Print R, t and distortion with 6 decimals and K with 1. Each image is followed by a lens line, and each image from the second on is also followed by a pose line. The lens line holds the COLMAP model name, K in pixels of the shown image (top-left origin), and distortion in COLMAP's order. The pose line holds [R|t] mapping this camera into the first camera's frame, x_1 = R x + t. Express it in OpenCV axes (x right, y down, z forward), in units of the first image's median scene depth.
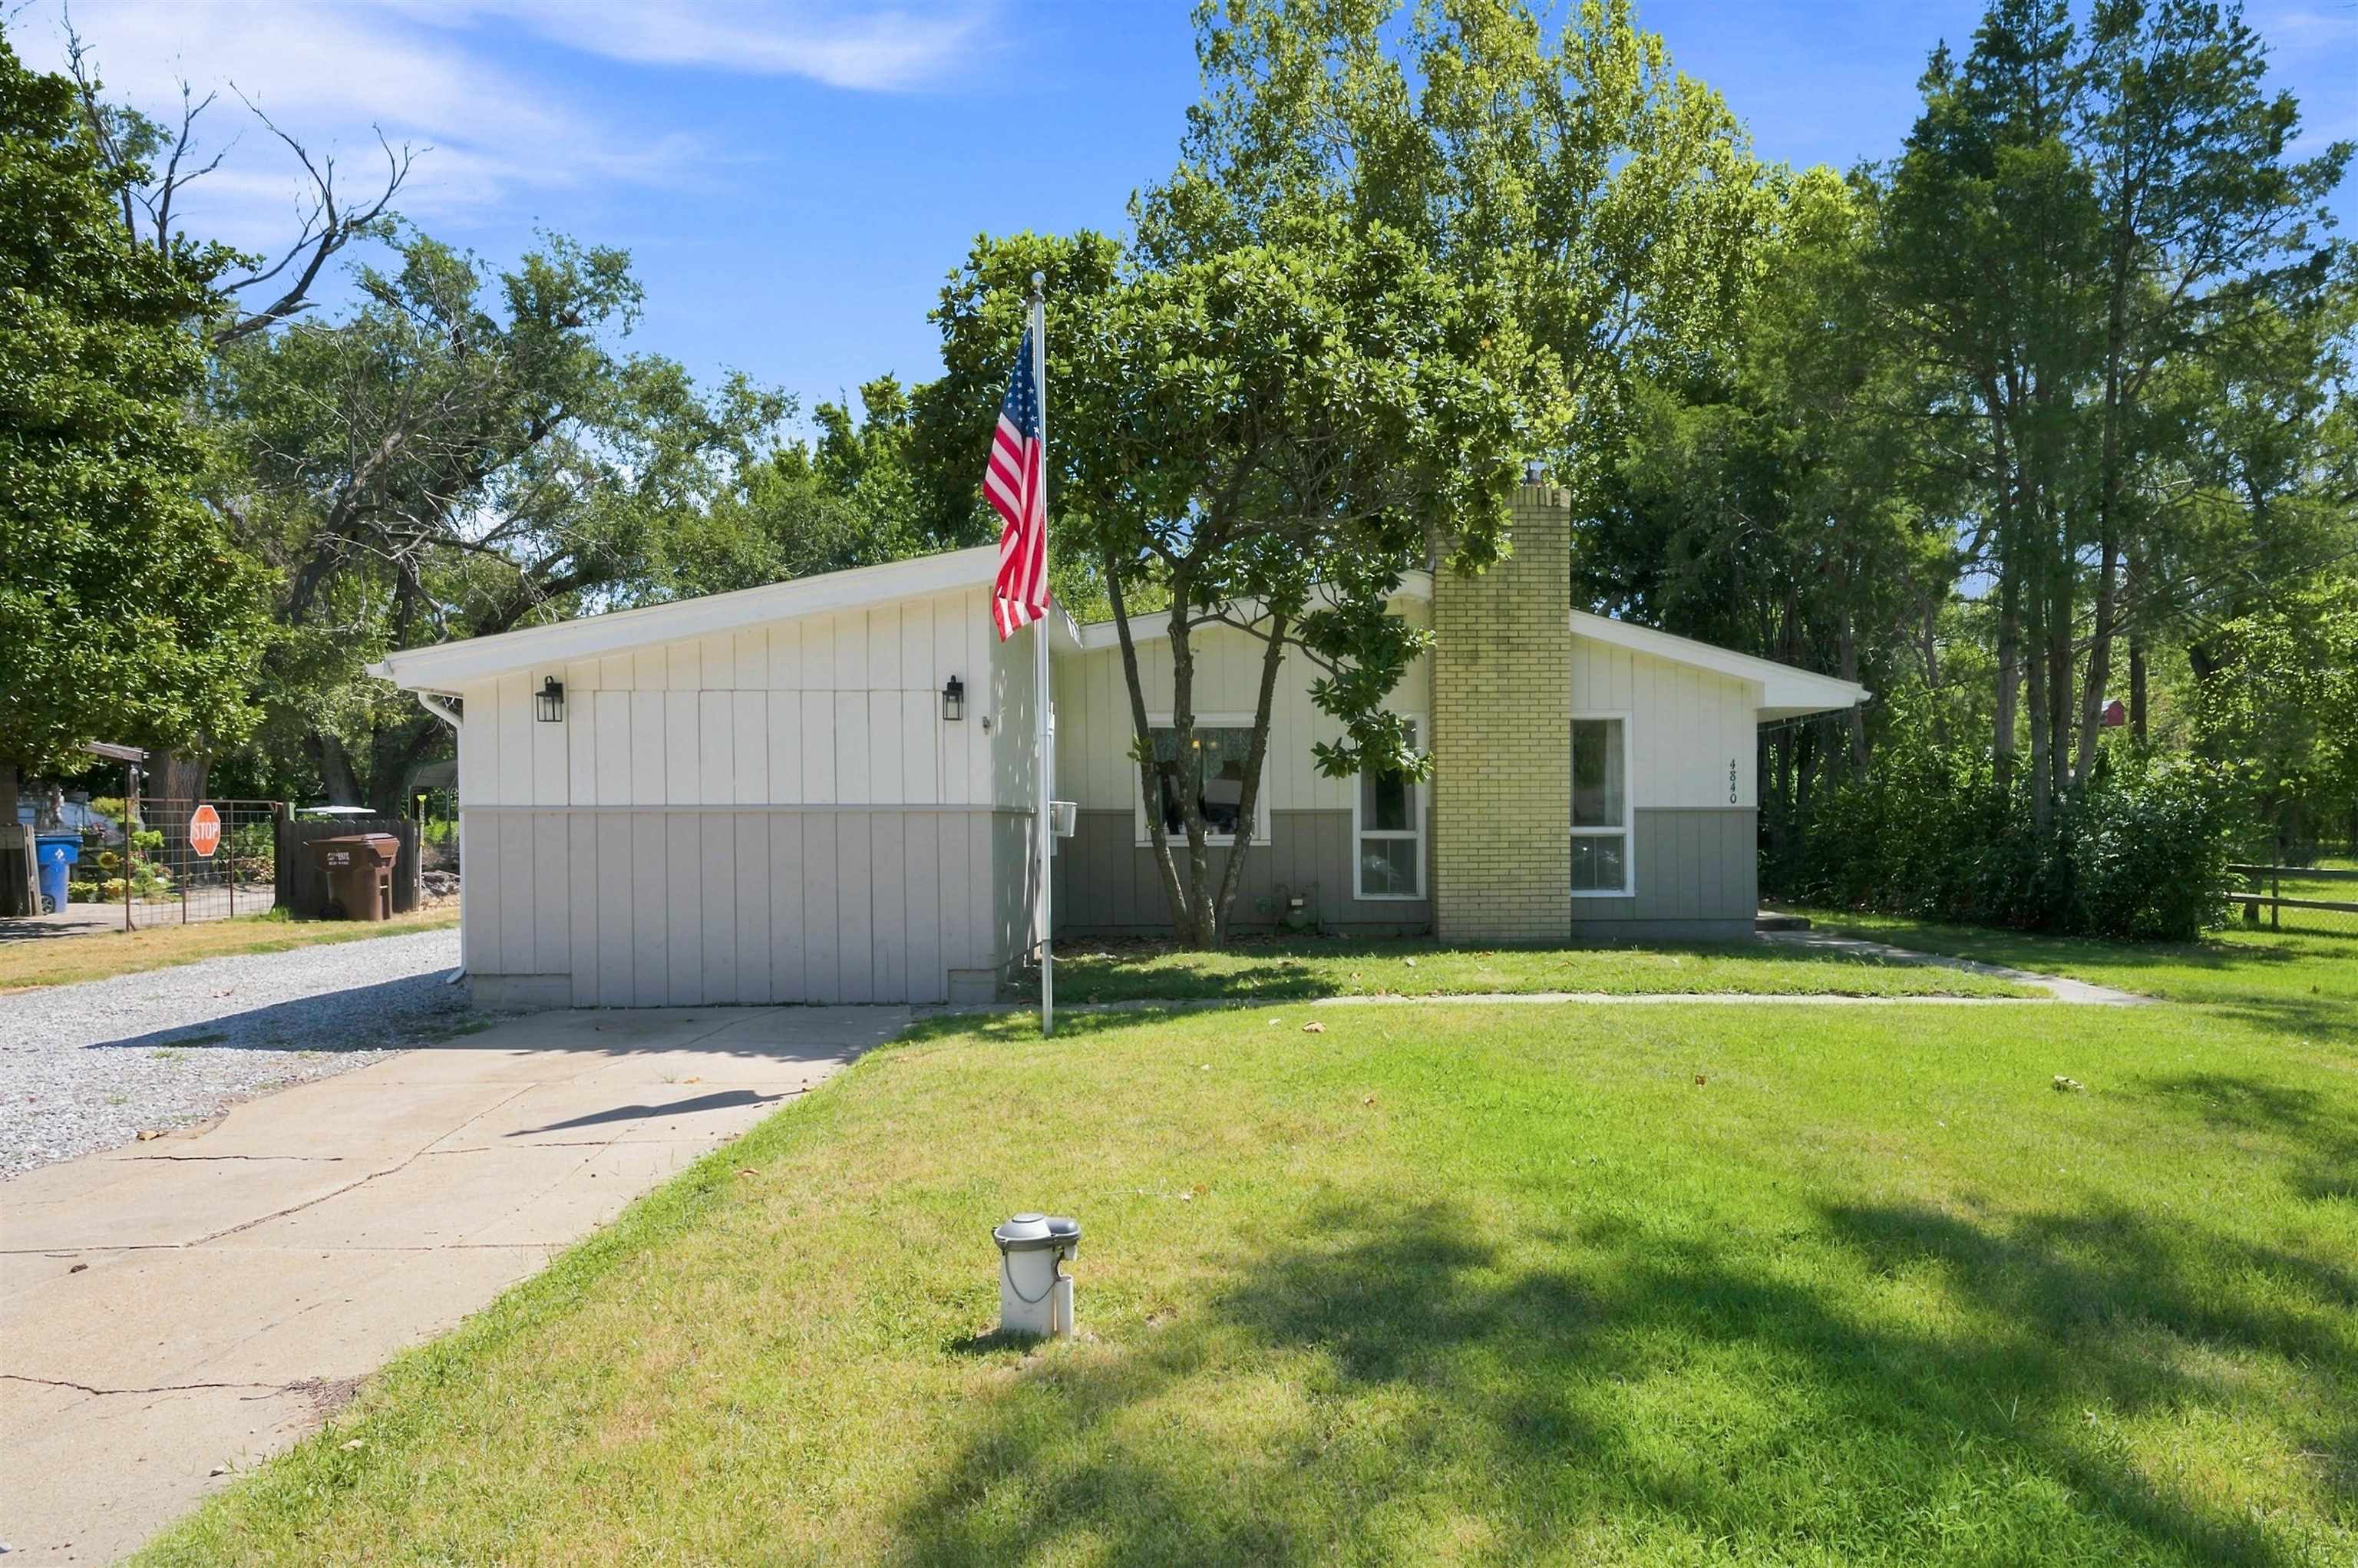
lens RADIAL K [[1266.0, 0, 1179.7], [0, 1266.0, 787.9], [0, 0, 1]] dist [-0.001605, -0.000677]
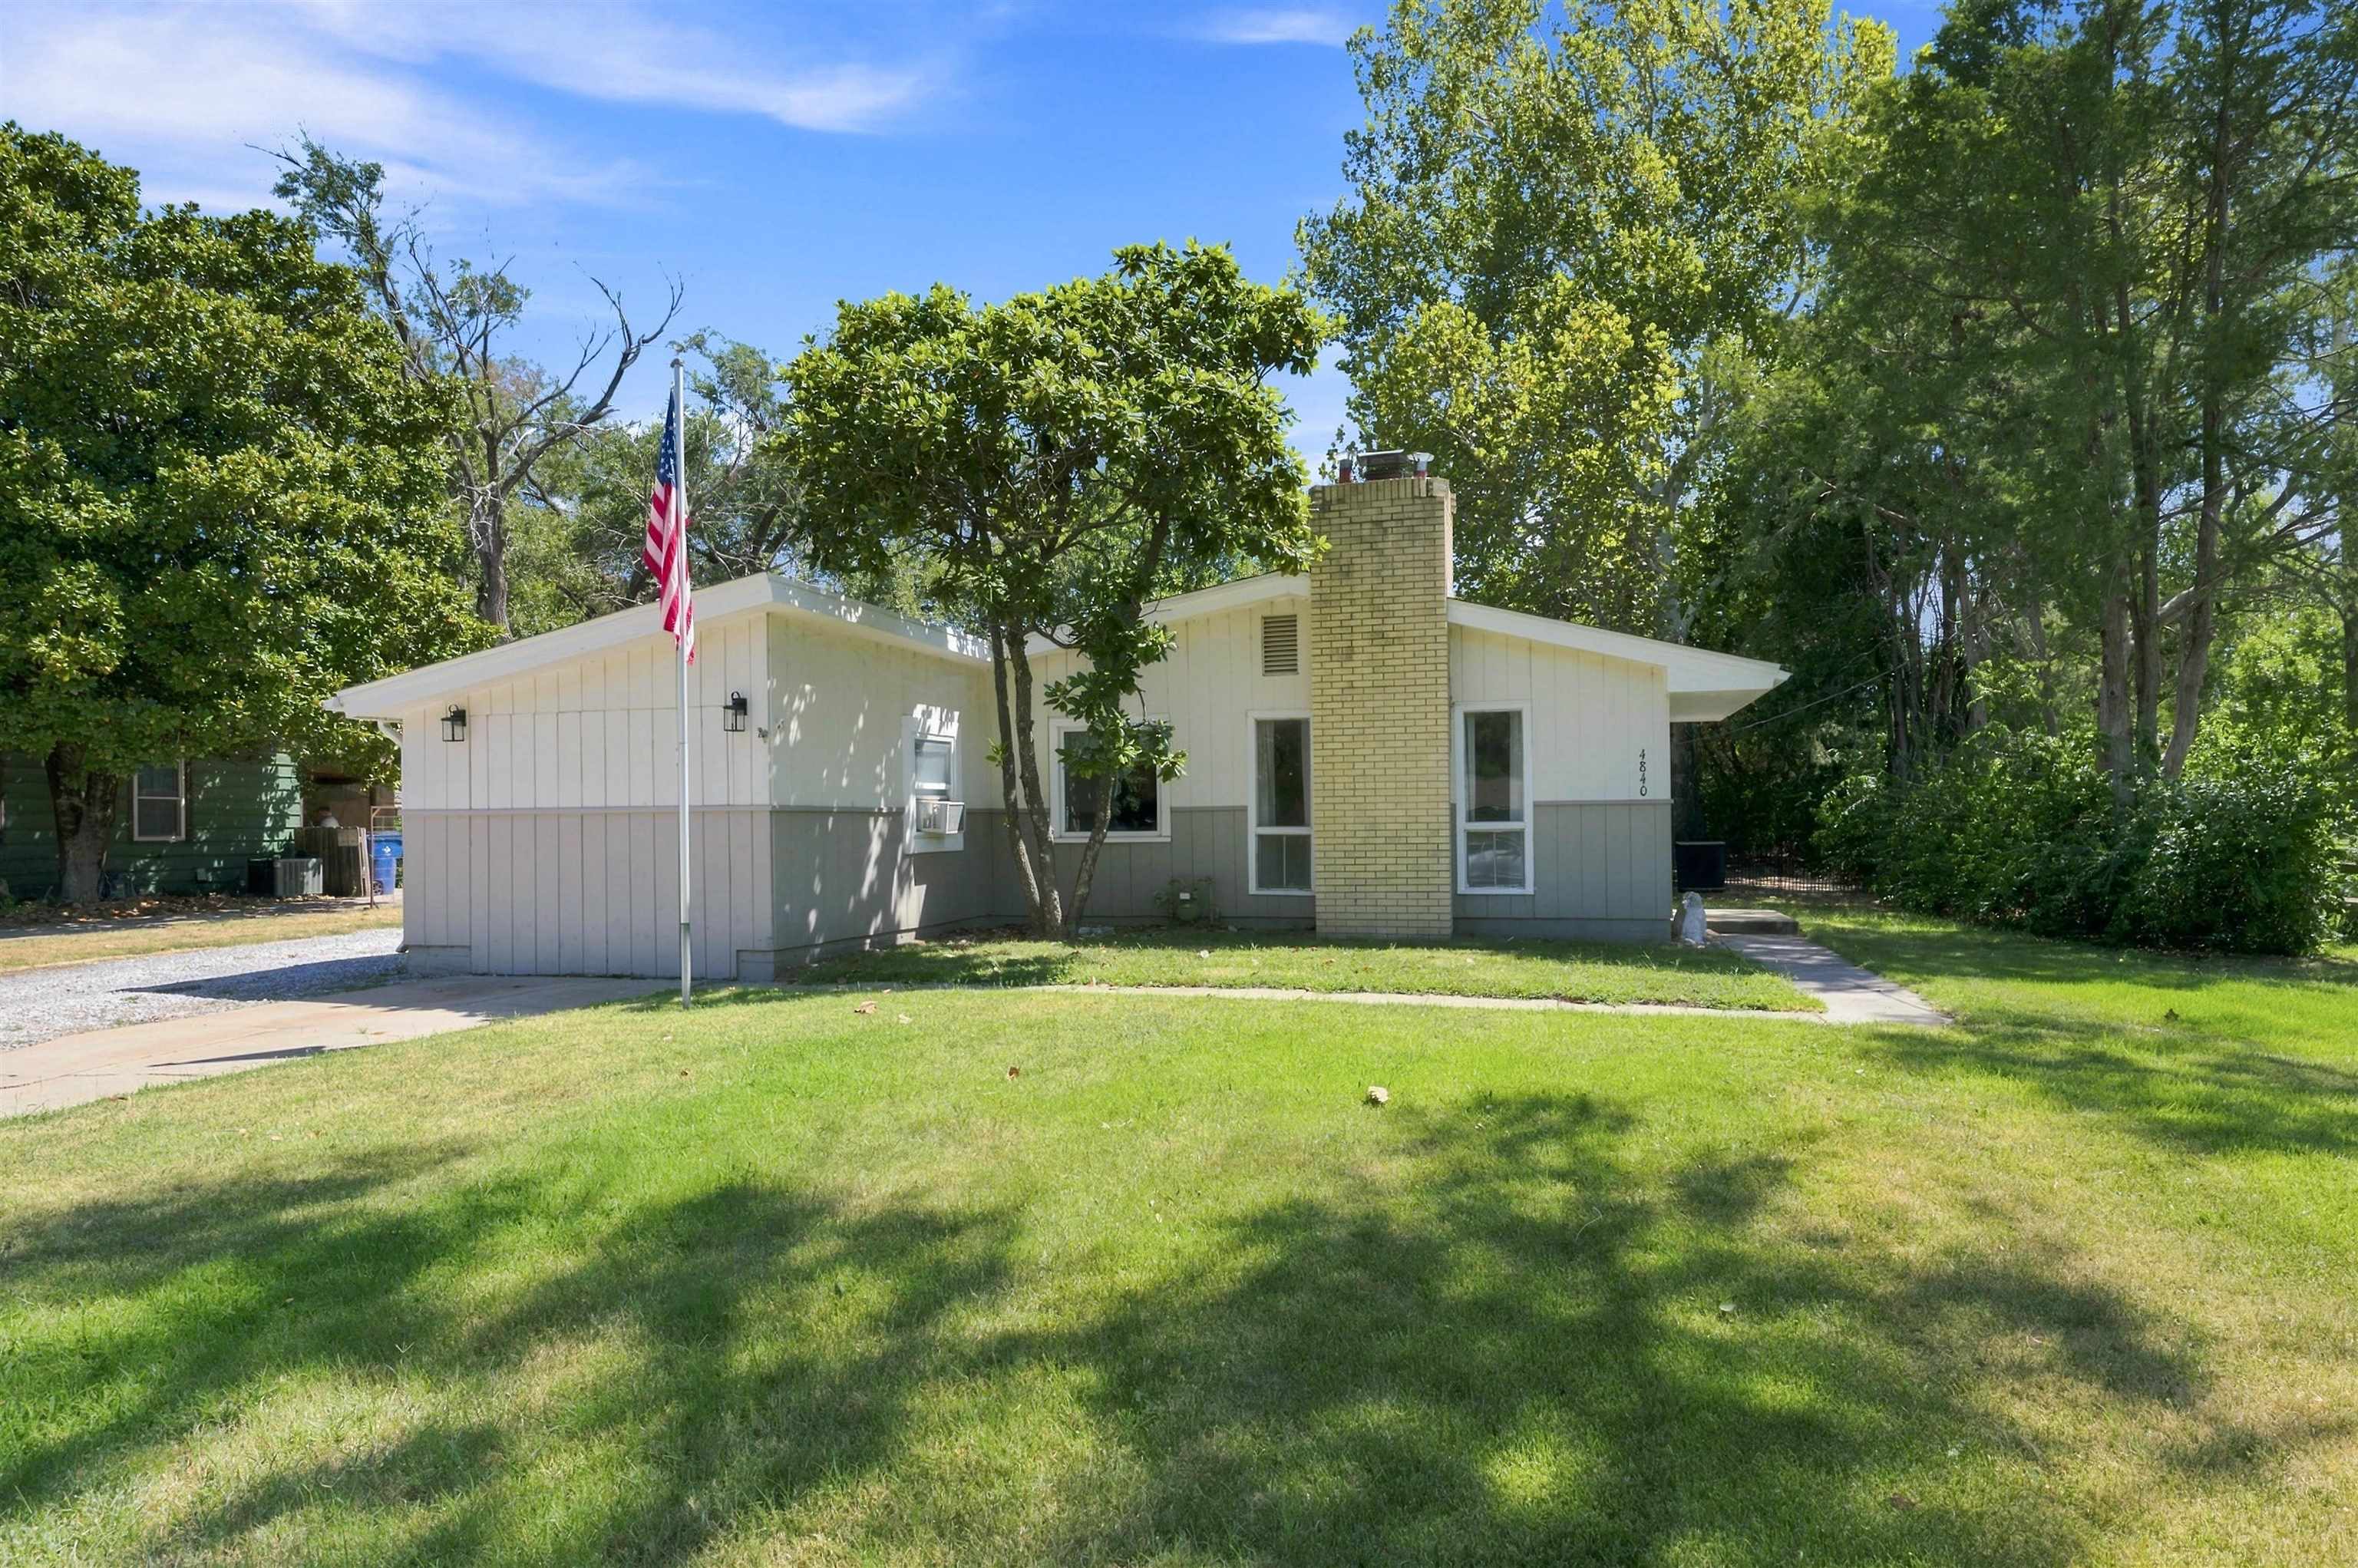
lens RADIAL K [[1195.0, 0, 1179.7], [0, 1195.0, 783.7], [0, 0, 1]] dist [-0.001805, -0.000084]
pose [[0.960428, -0.014853, -0.278134, 0.356019], [0.013390, 0.999885, -0.007161, 0.004636], [0.278208, 0.003153, 0.960516, 0.052073]]
